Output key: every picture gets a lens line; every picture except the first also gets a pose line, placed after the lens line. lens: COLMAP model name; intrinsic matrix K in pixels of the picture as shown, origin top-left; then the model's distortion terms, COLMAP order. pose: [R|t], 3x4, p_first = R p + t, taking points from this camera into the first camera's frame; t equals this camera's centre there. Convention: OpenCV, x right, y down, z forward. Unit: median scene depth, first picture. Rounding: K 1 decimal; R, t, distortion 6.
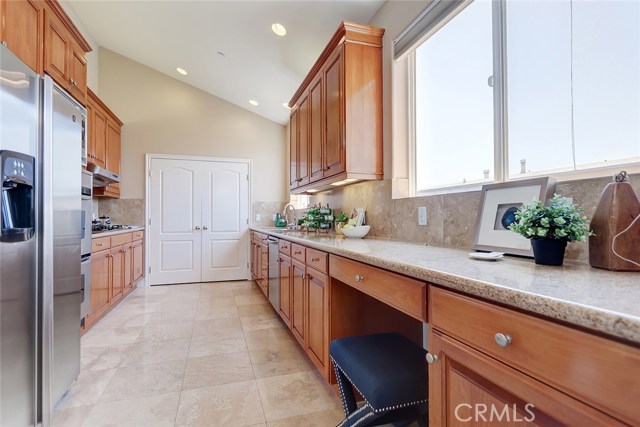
lens RADIAL K [[304.3, 0, 320.0], [0, 304.3, 213.5], [0, 0, 1]] dist [-0.001483, -0.000187]
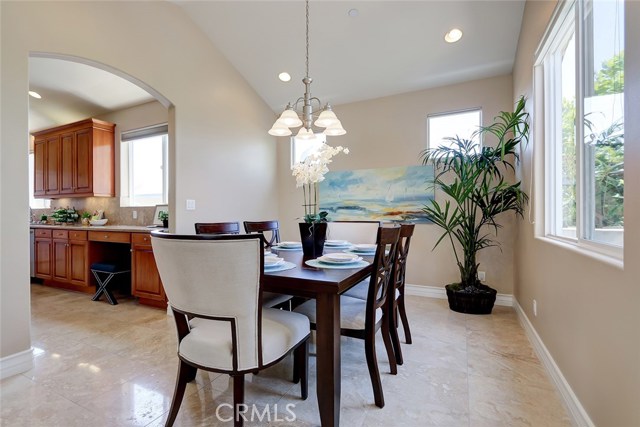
lens RADIAL K [[288.8, 0, 320.0], [0, 288.8, 213.5], [0, 0, 1]] dist [0.000860, -0.000310]
pose [[0.666030, -0.000304, 0.745925, -0.328346], [-0.011011, 0.999887, 0.010239, -0.034473], [-0.745844, -0.015033, 0.665951, -1.344277]]
